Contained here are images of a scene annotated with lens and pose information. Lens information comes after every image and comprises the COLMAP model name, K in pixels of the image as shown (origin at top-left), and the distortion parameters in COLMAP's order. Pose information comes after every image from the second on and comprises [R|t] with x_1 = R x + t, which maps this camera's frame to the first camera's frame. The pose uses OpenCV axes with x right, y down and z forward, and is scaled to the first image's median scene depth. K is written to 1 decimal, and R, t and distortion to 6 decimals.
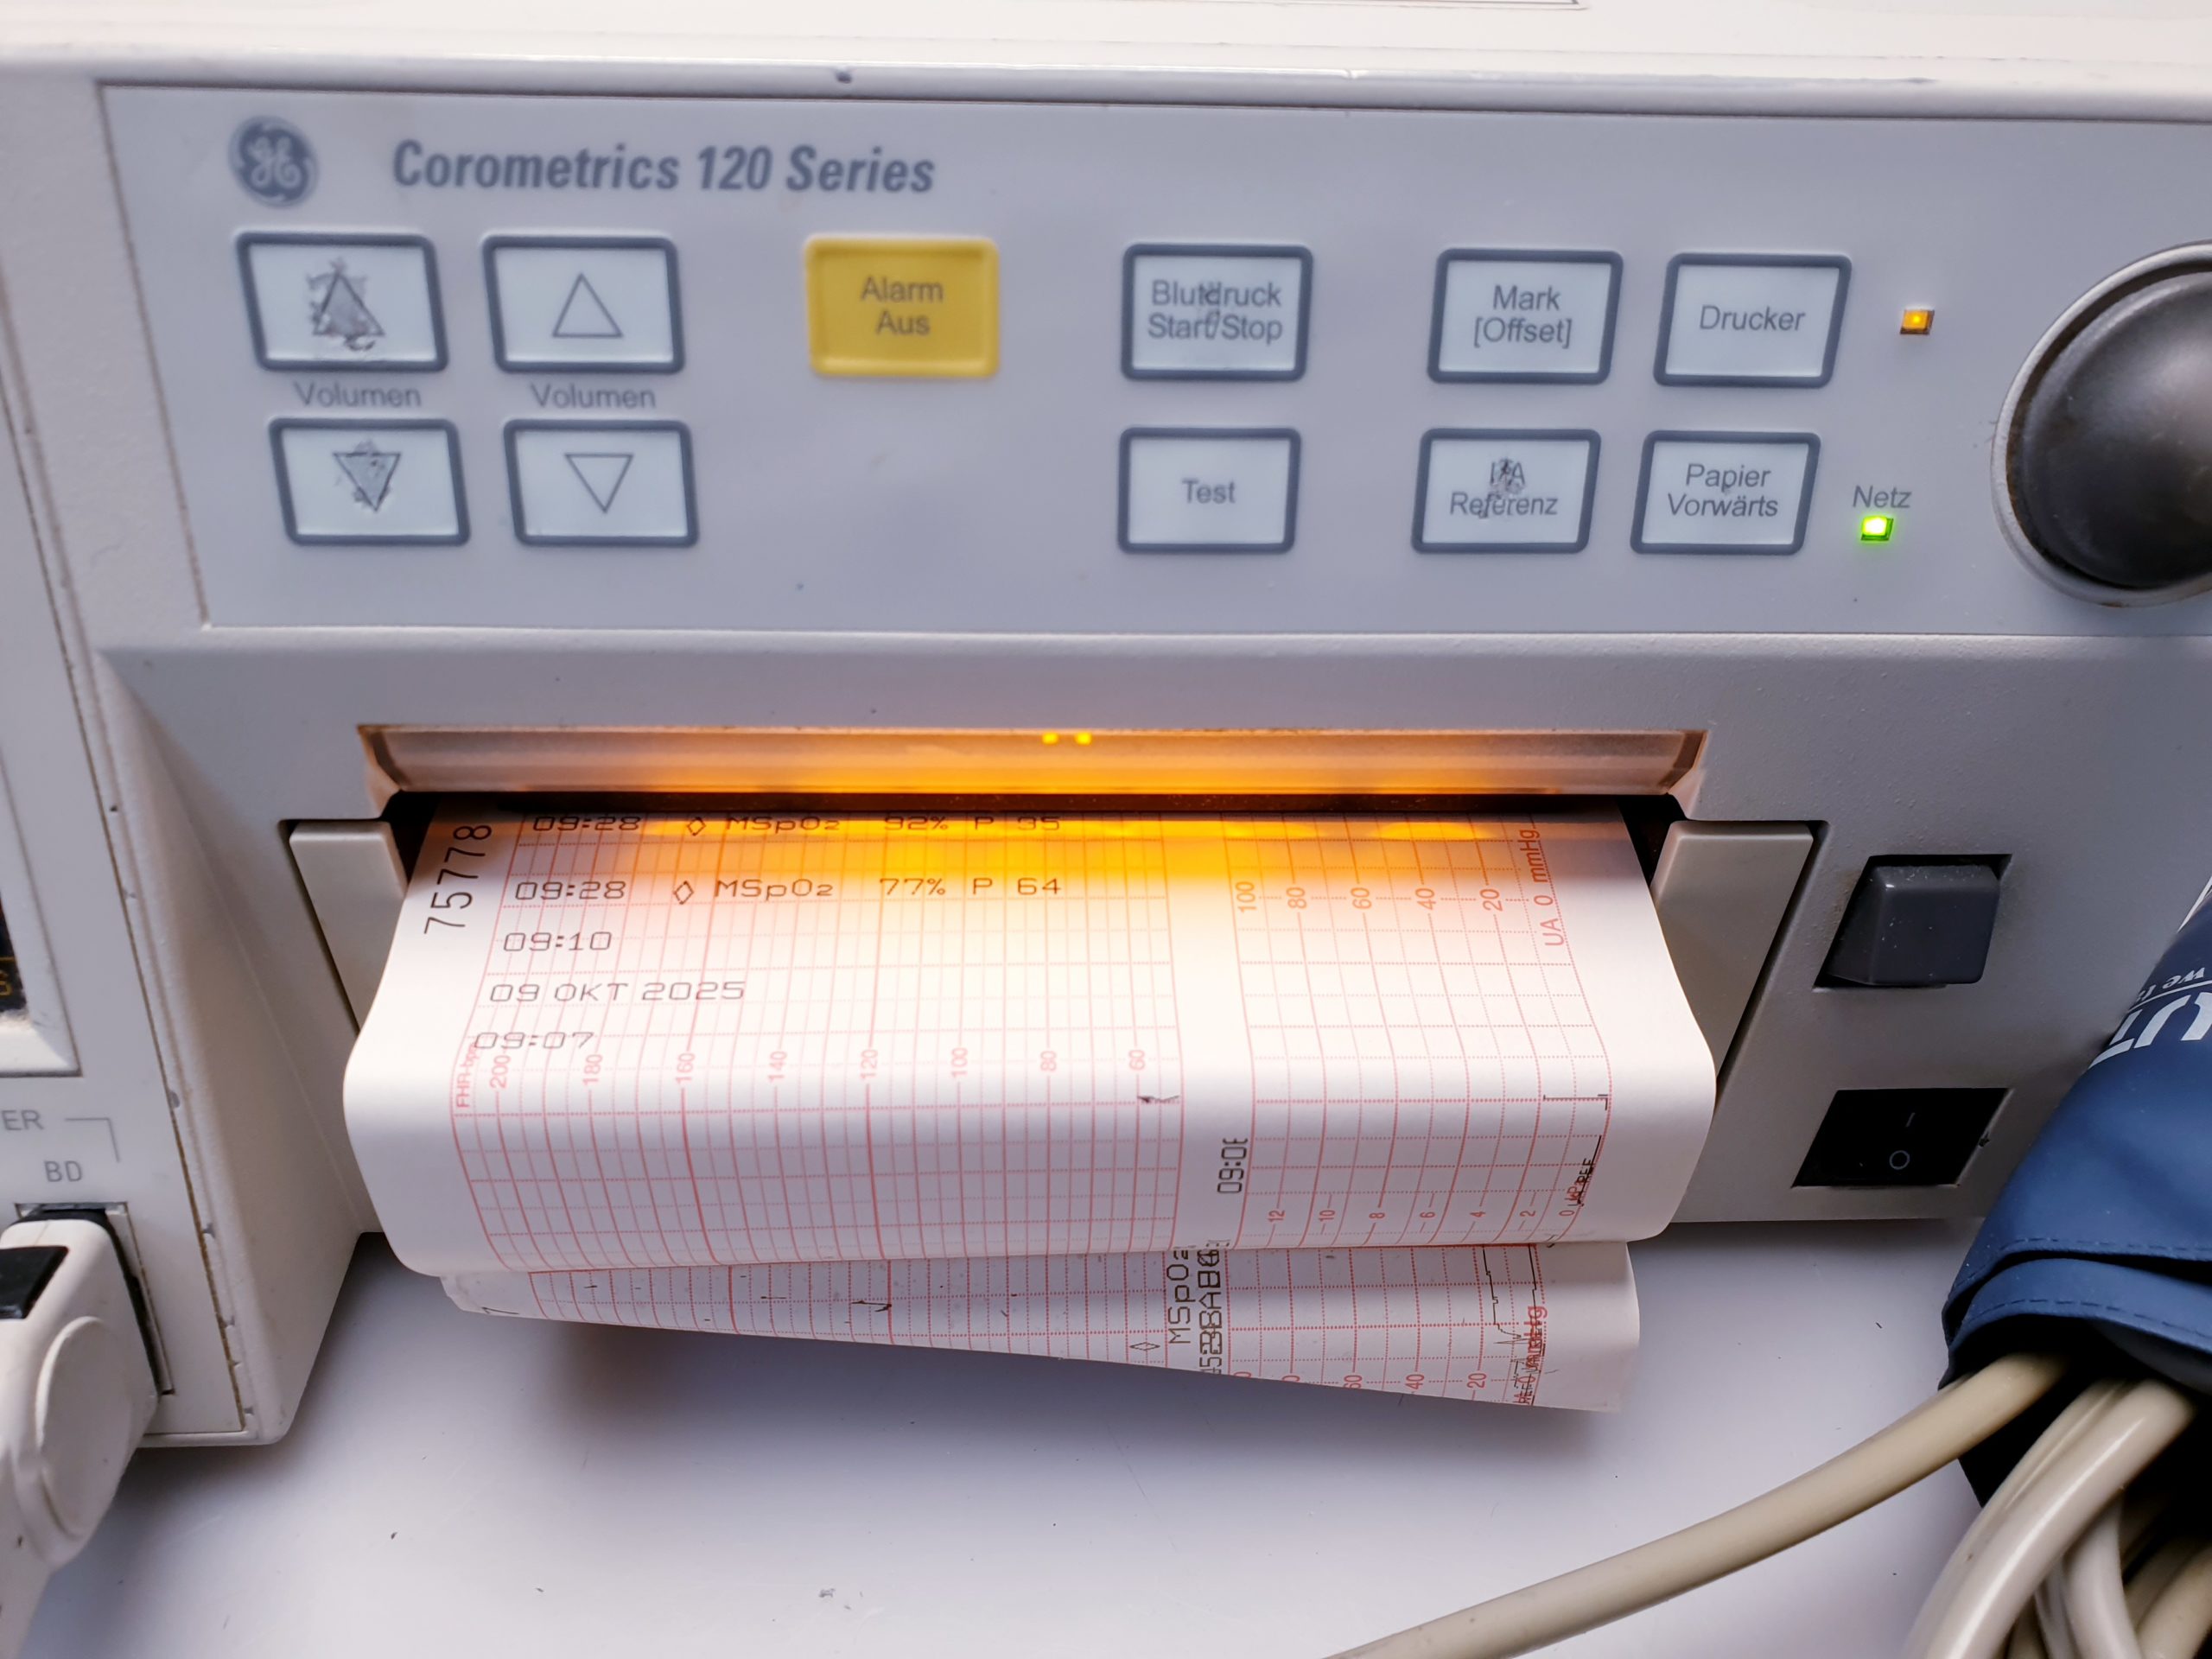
lens RADIAL K [[1716.9, 0, 1096.2], [0, 1716.9, 815.3], [0, 0, 1]] dist [0.003808, -0.017763]
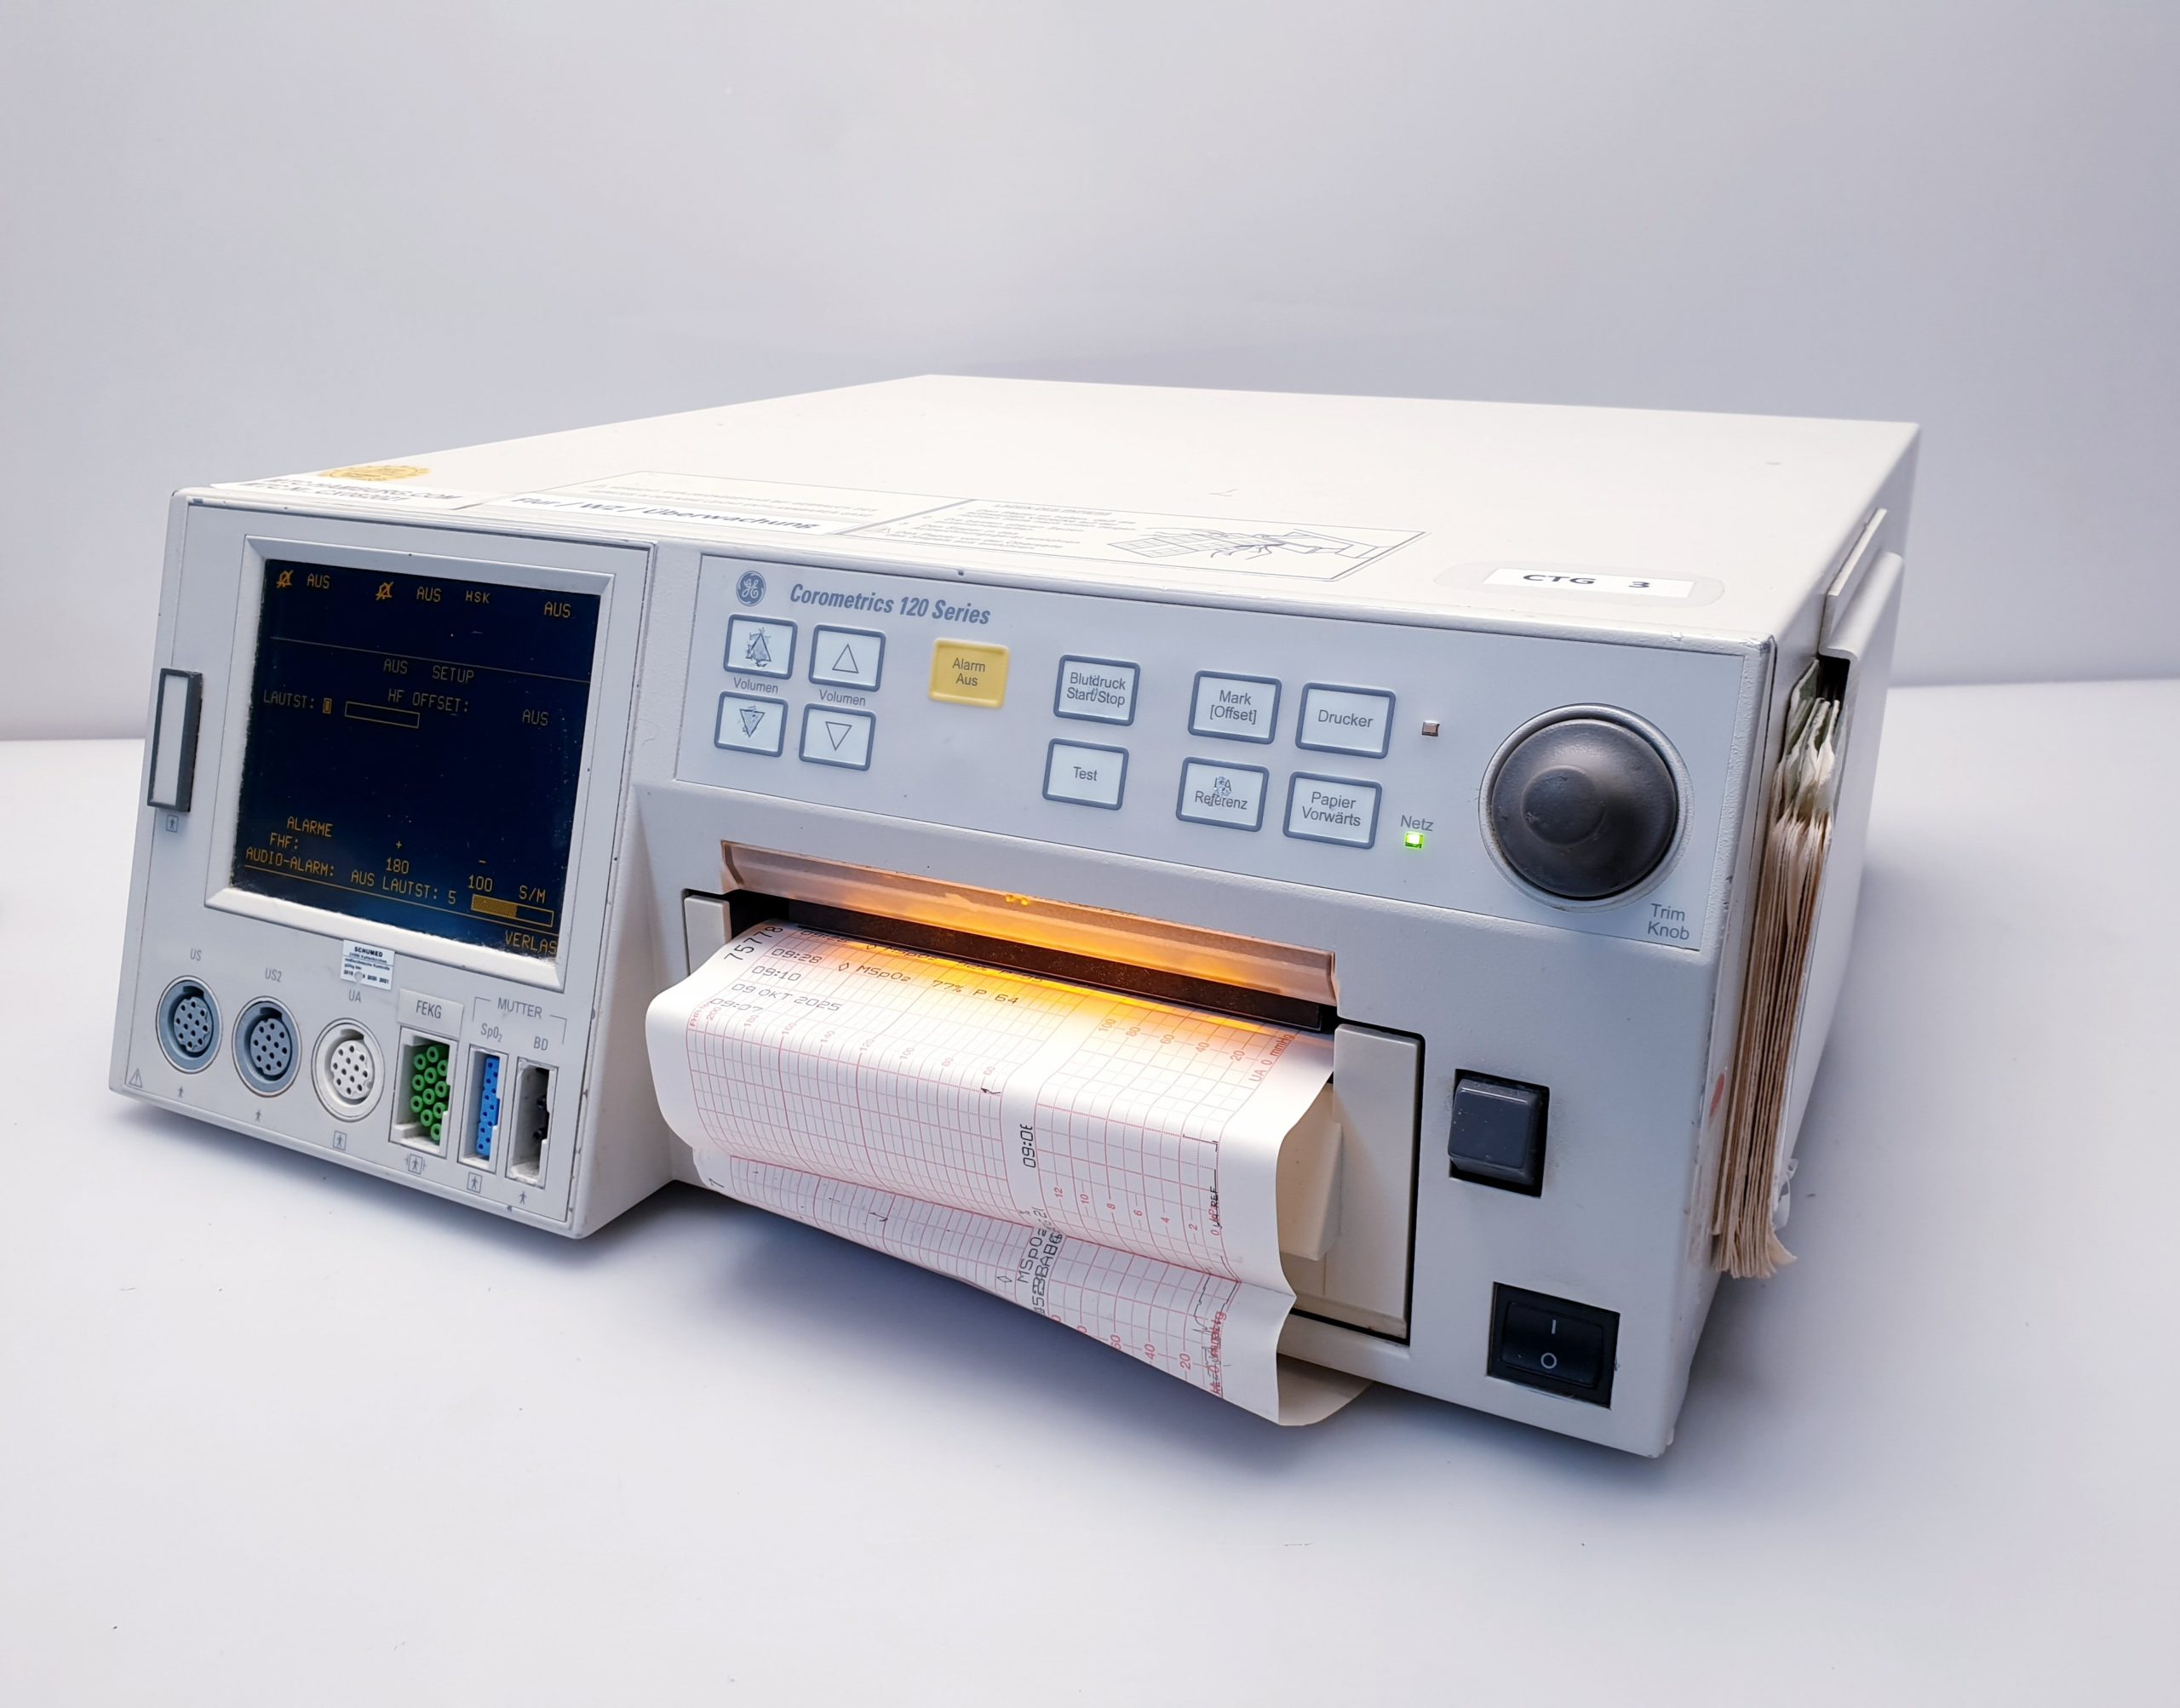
lens RADIAL K [[1879.7, 0, 1113.4], [0, 1879.7, 839.3], [0, 0, 1]] dist [-0.002769, -0.098282]
pose [[0.879663, 0.129720, -0.457565, 1.087790], [-0.295154, 0.903299, -0.311343, 0.541526], [0.372931, 0.408929, 0.832886, -0.764999]]
